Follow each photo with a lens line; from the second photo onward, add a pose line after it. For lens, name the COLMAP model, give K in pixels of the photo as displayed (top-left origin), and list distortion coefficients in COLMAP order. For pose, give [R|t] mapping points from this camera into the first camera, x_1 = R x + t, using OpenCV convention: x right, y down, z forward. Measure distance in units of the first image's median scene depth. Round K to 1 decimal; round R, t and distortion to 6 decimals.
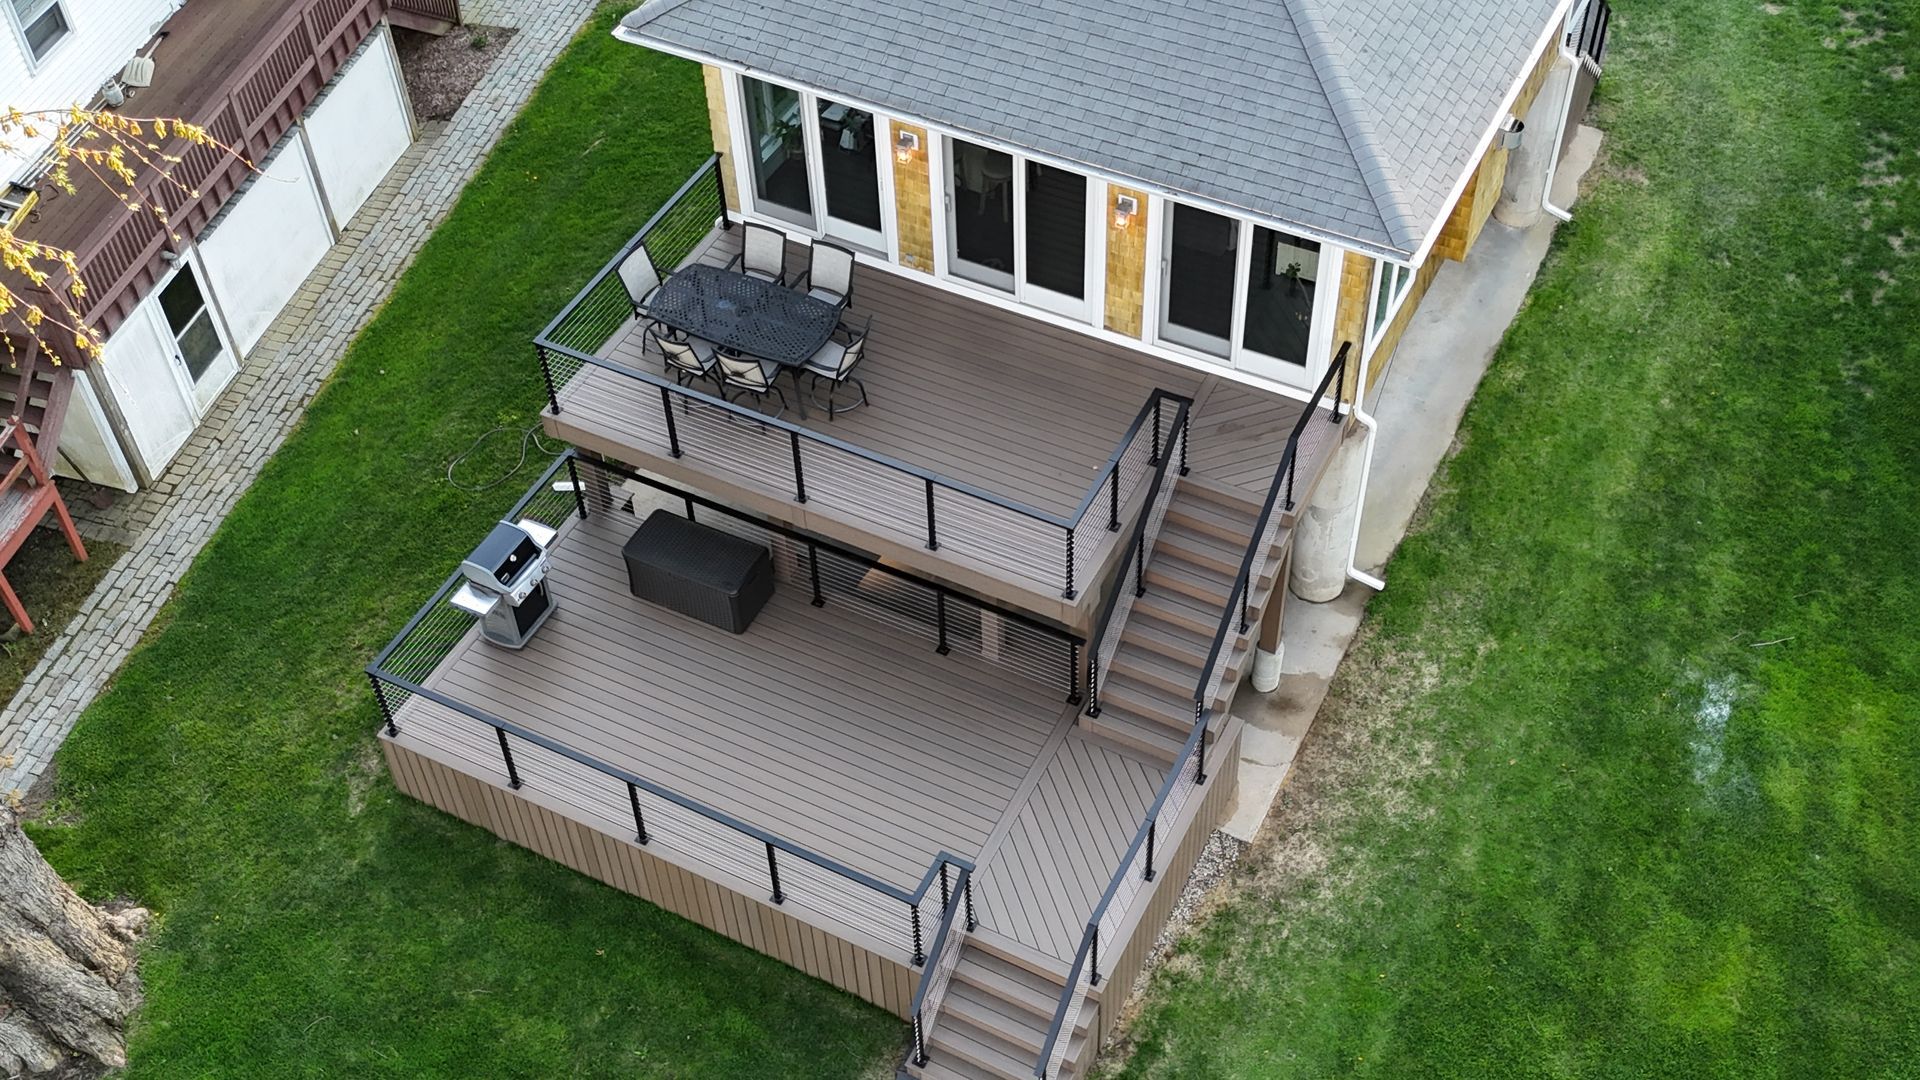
lens RADIAL K [[2064.5, 0, 949.1], [0, 2064.5, 530.4], [0, 0, 1]] dist [0.124646, -0.232026]
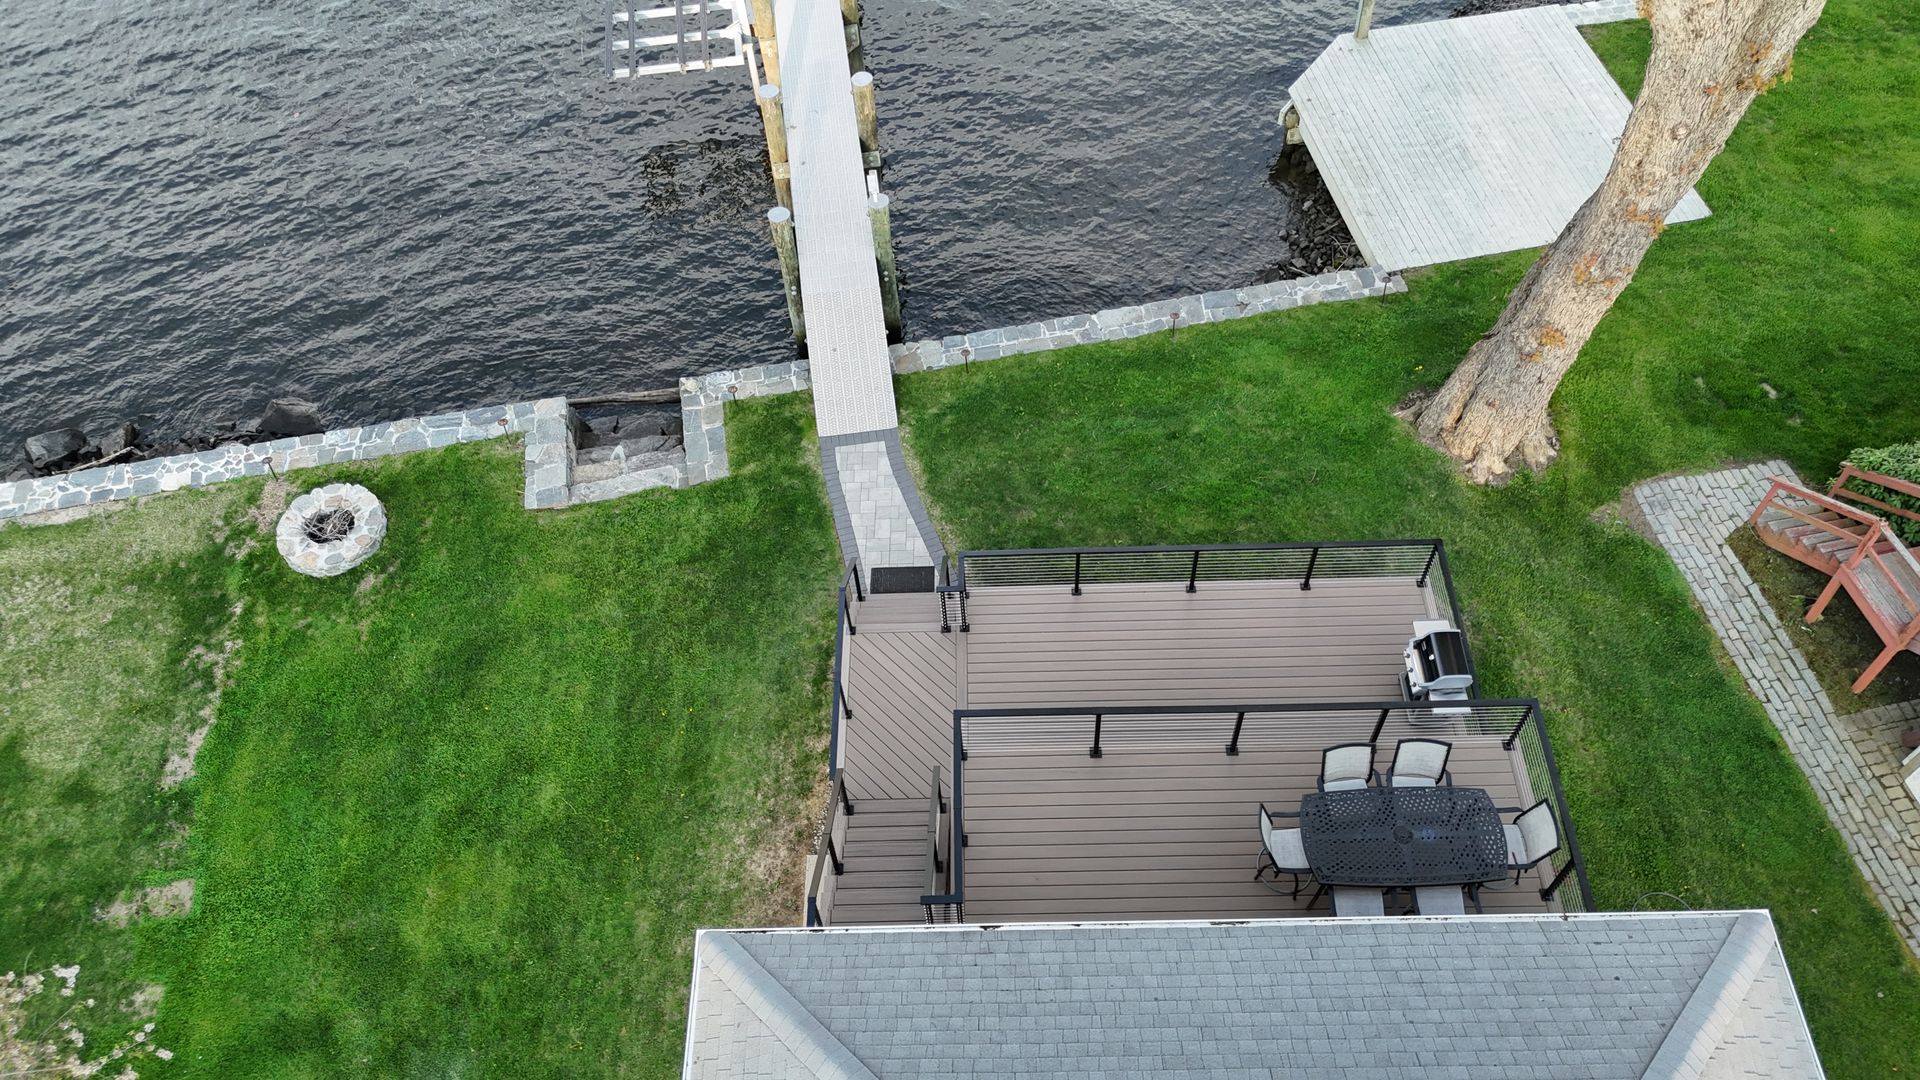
lens RADIAL K [[1398.9, 0, 960.0], [0, 1398.9, 540.0], [0, 0, 1]] dist [0.099224, -0.106334]
pose [[-0.882676, 0.419754, -0.211398, 0.157288], [-0.295924, -0.146940, 0.943842, -0.624041], [0.365119, 0.895665, 0.253916, 0.621648]]
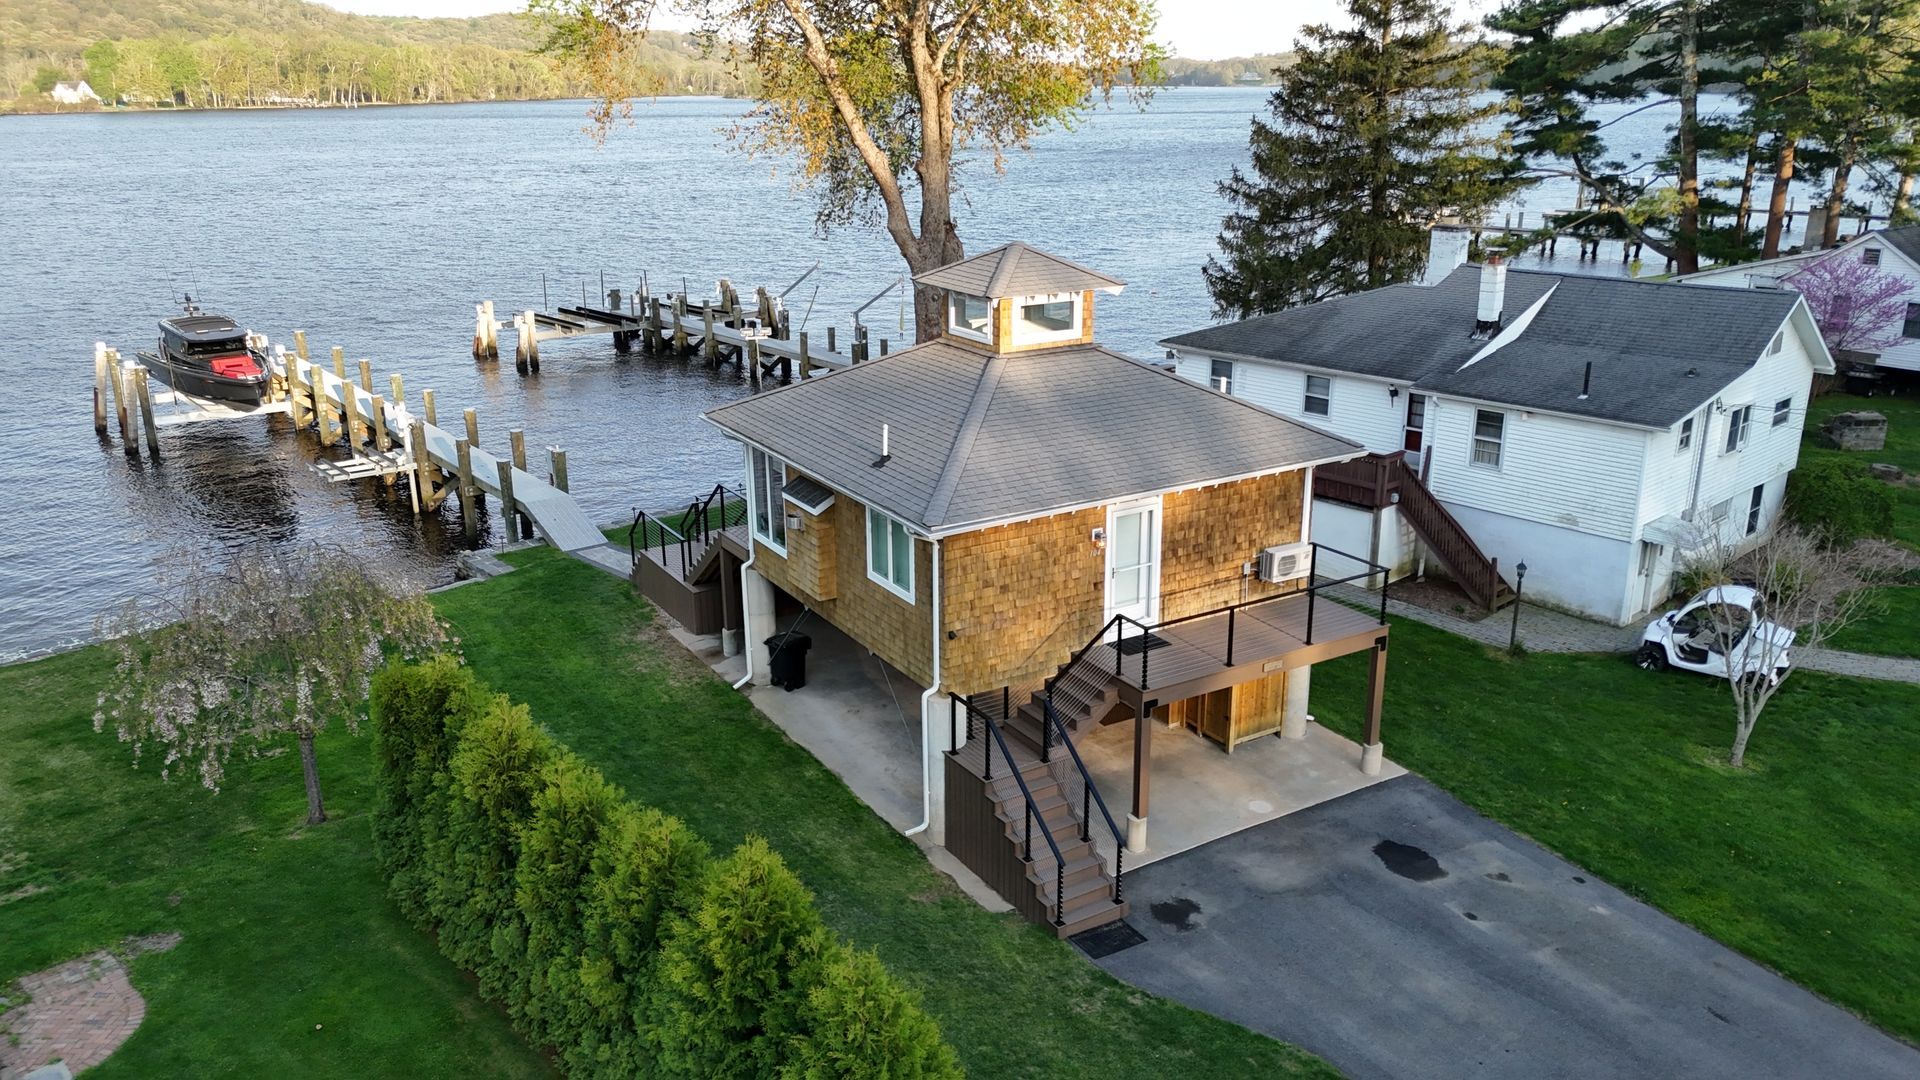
lens RADIAL K [[1398.9, 0, 960.0], [0, 1398.9, 540.0], [0, 0, 1]] dist [0.099224, -0.106334]
pose [[-0.515548, 0.297157, -0.803684, 1.092026], [-0.616574, 0.522668, 0.588774, -0.911463], [0.595019, 0.799072, -0.086241, 1.183371]]
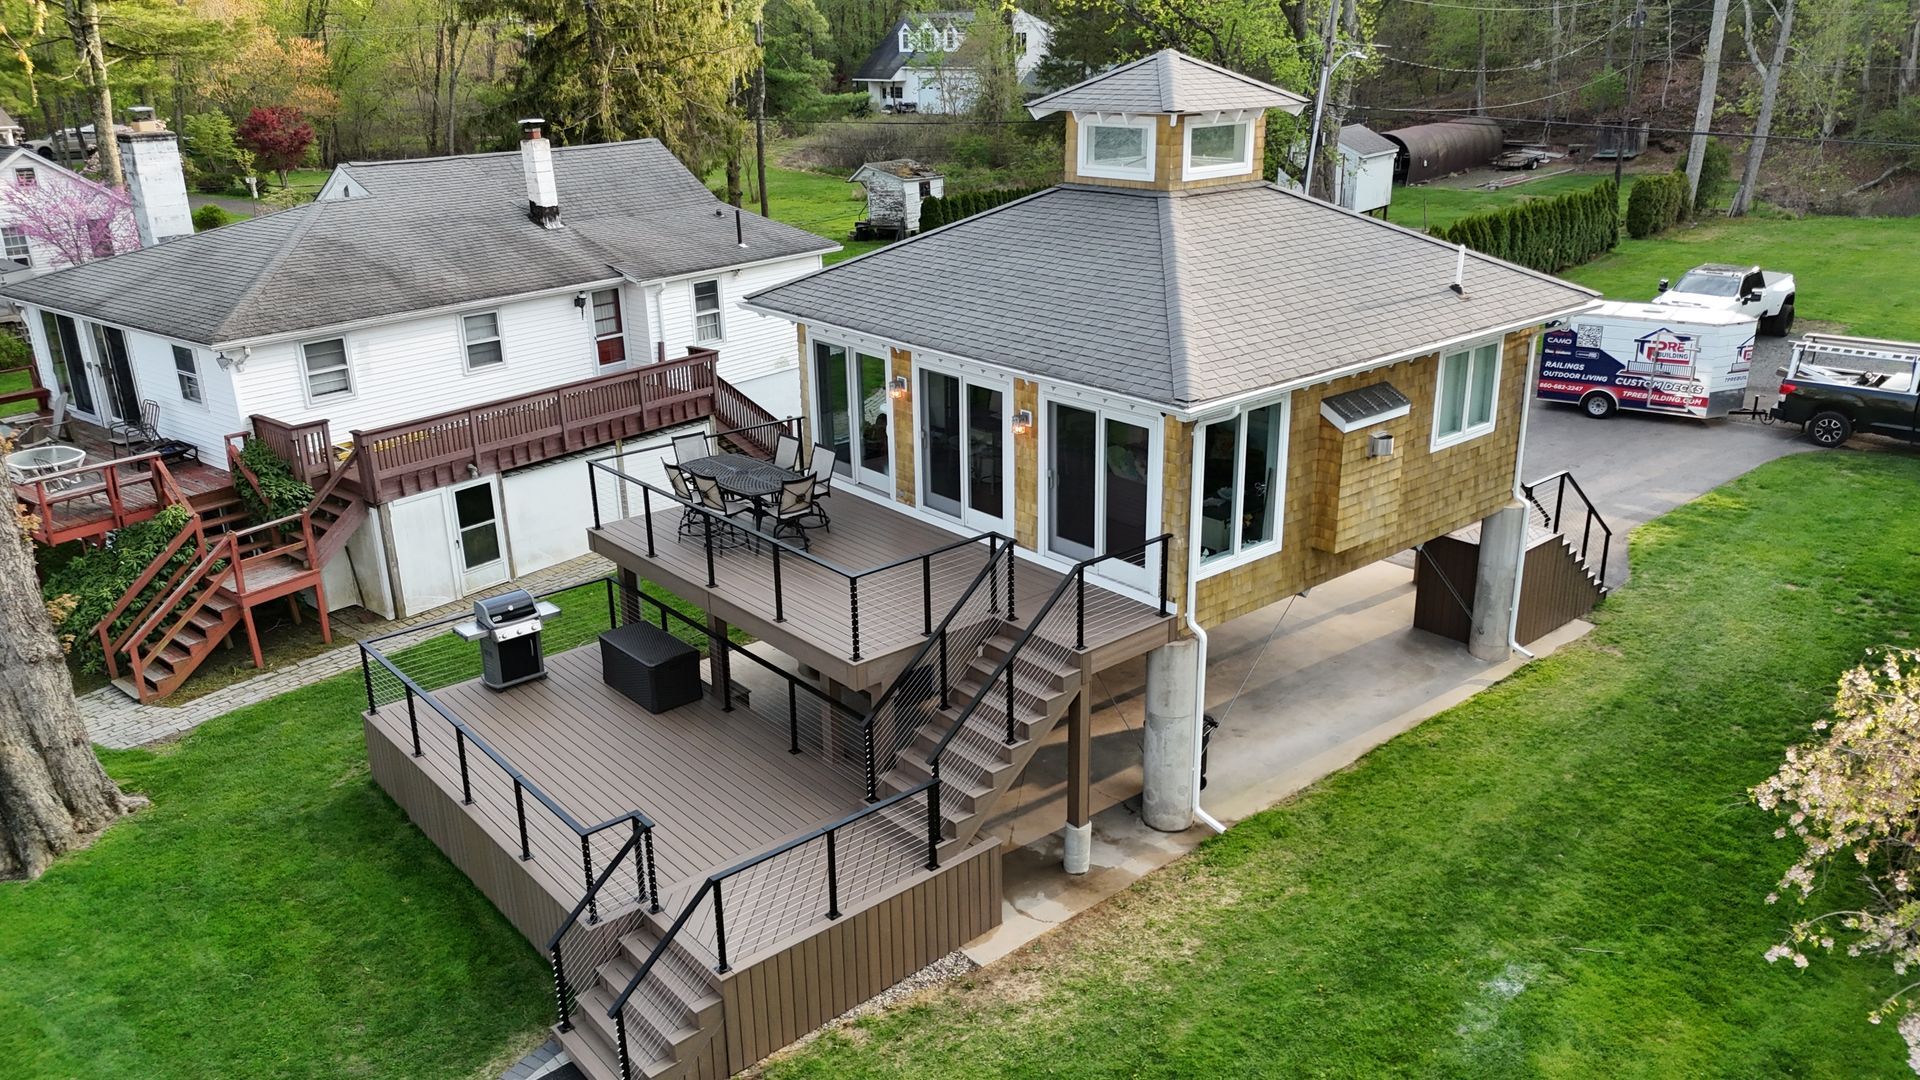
lens RADIAL K [[1398.9, 0, 960.0], [0, 1398.9, 540.0], [0, 0, 1]] dist [0.099224, -0.106334]
pose [[0.926439, 0.143984, -0.347821, 0.331865], [-0.286441, 0.869147, -0.403157, 0.240590], [0.244259, 0.473130, 0.846454, 0.300399]]
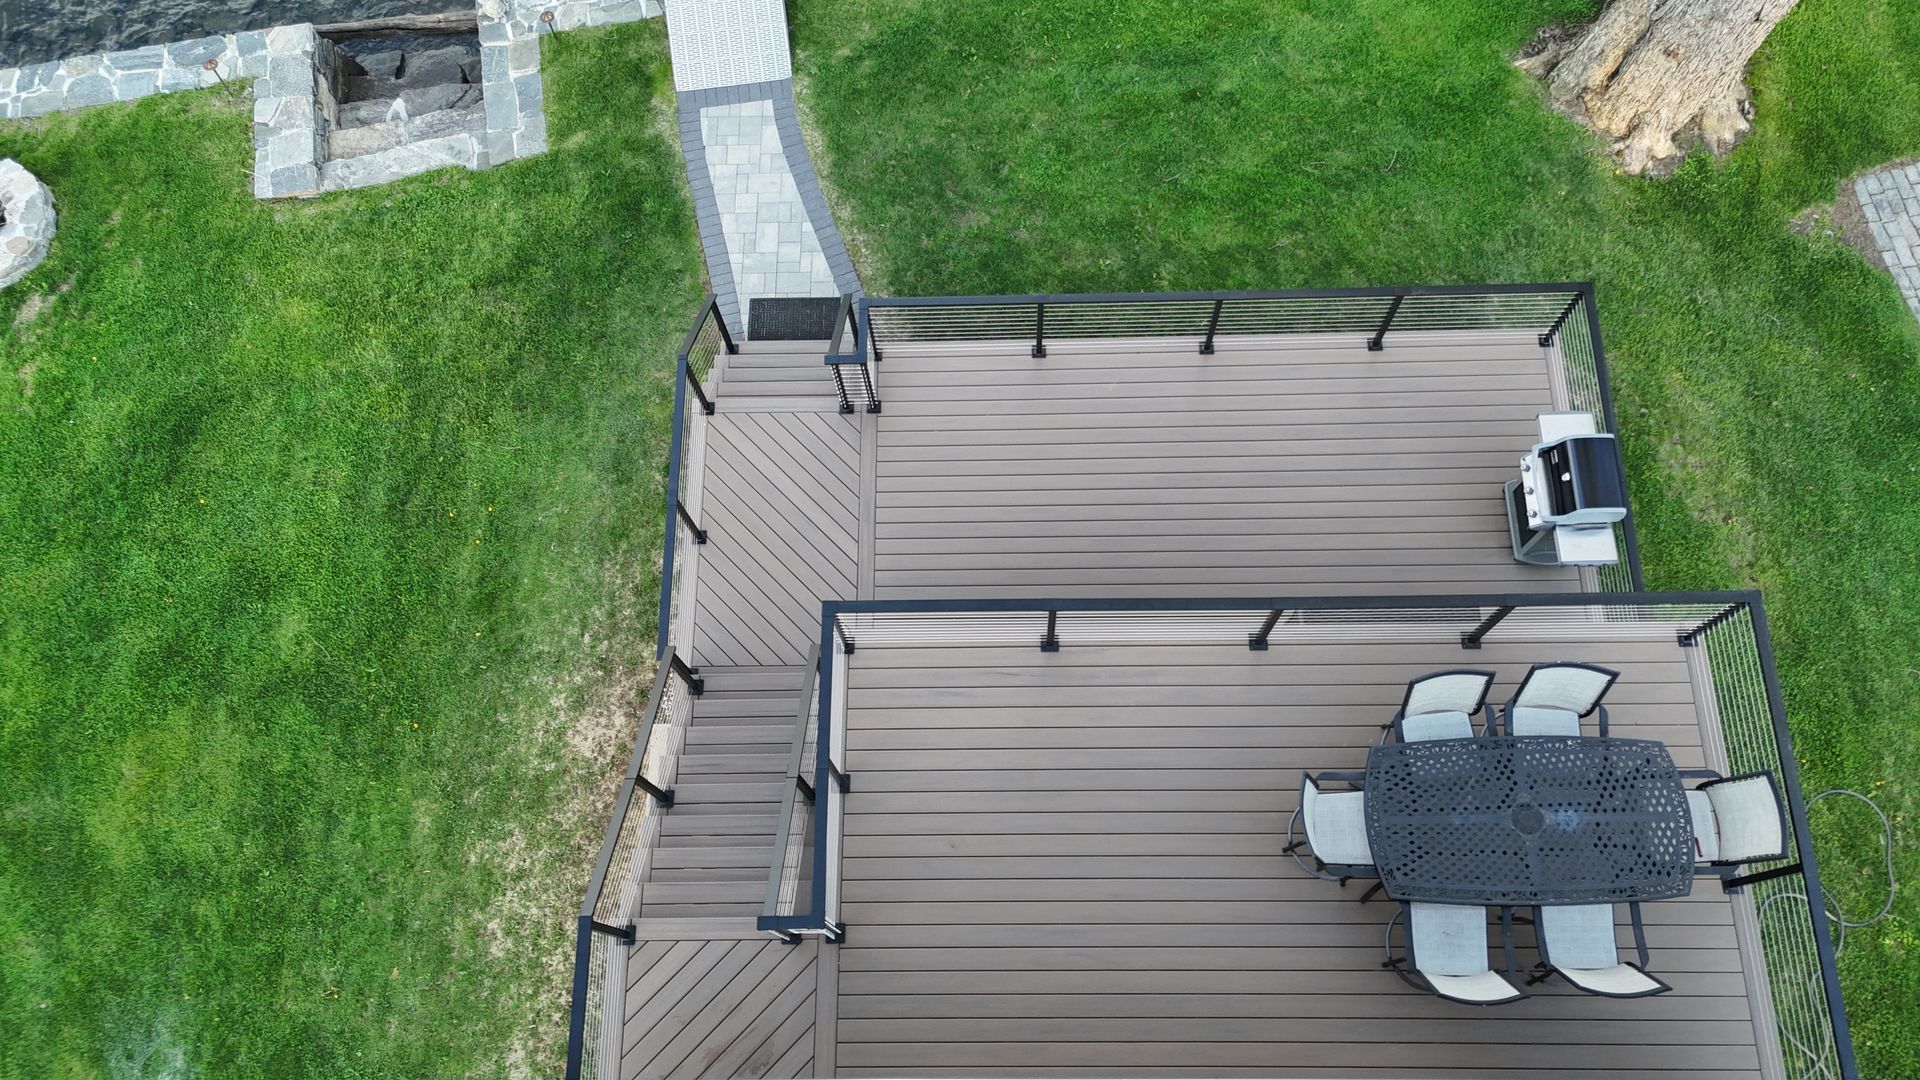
lens RADIAL K [[1427.1, 0, 964.1], [0, 1427.1, 535.7], [0, 0, 1]] dist [0.063316, -0.046117]
pose [[-0.884326, 0.456402, -0.098305, 0.048147], [-0.298415, -0.390642, 0.870831, -0.381061], [0.359048, 0.799435, 0.481652, 0.657361]]
